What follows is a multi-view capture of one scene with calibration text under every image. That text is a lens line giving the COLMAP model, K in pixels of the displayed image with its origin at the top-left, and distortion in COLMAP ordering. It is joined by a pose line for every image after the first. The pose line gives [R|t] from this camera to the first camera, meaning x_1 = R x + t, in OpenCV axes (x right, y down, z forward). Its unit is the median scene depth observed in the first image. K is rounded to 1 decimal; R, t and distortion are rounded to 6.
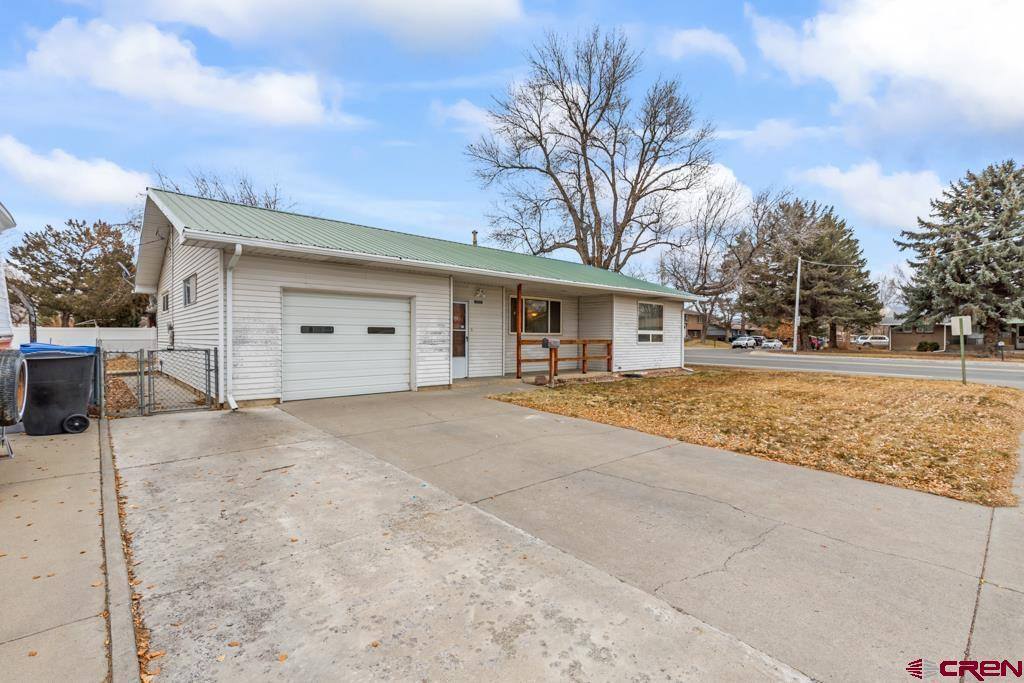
lens RADIAL K [[460.4, 0, 523.6], [0, 460.4, 341.3], [0, 0, 1]] dist [0.002979, 0.000295]
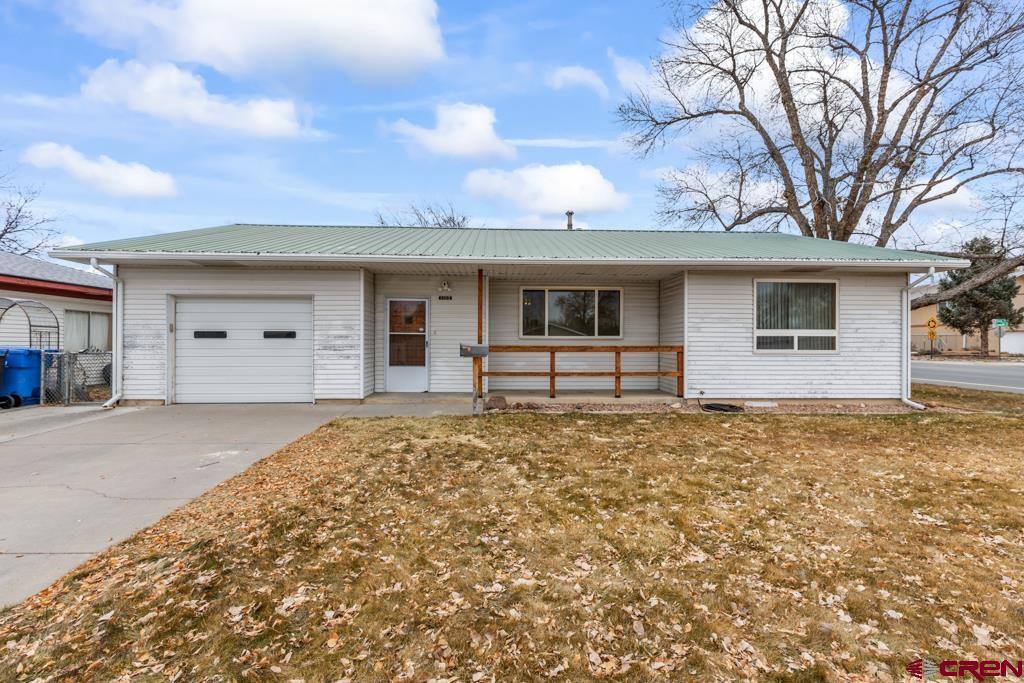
lens RADIAL K [[460.4, 0, 523.6], [0, 460.4, 341.3], [0, 0, 1]] dist [0.002979, 0.000295]
pose [[0.761822, -0.004774, -0.647769, 0.498422], [-0.004274, 0.999914, -0.012396, -0.000749], [0.647773, 0.012212, 0.761736, 0.463194]]
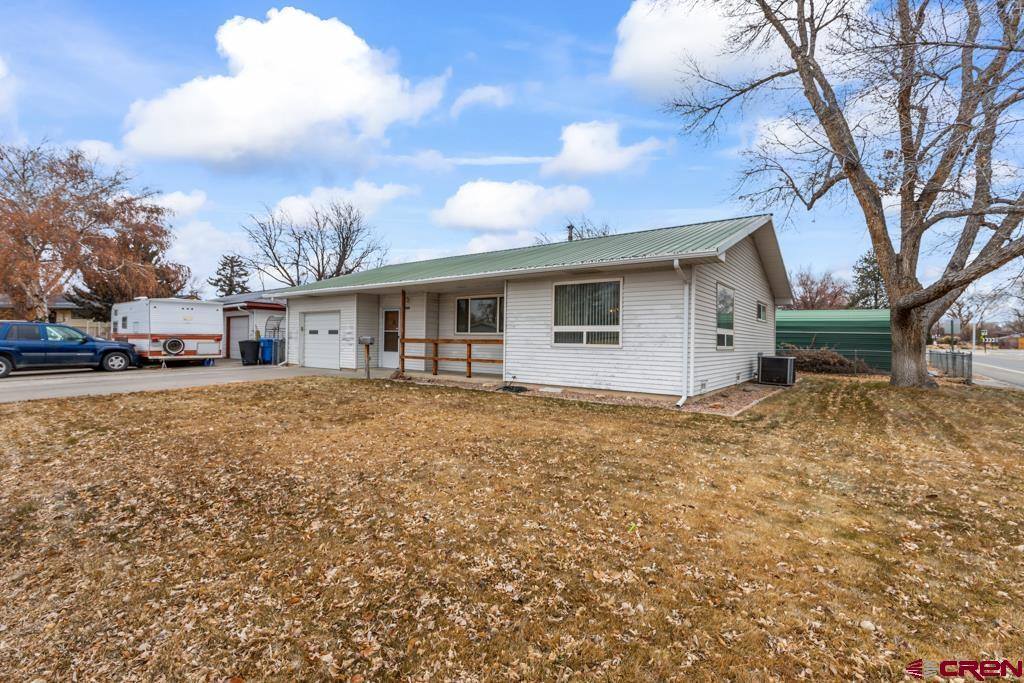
lens RADIAL K [[460.4, 0, 523.6], [0, 460.4, 341.3], [0, 0, 1]] dist [0.002979, 0.000295]
pose [[0.187079, 0.001890, -0.982343, 1.121310], [-0.018073, 0.999836, -0.001518, 0.000368], [0.982179, 0.018038, 0.187083, 1.034046]]
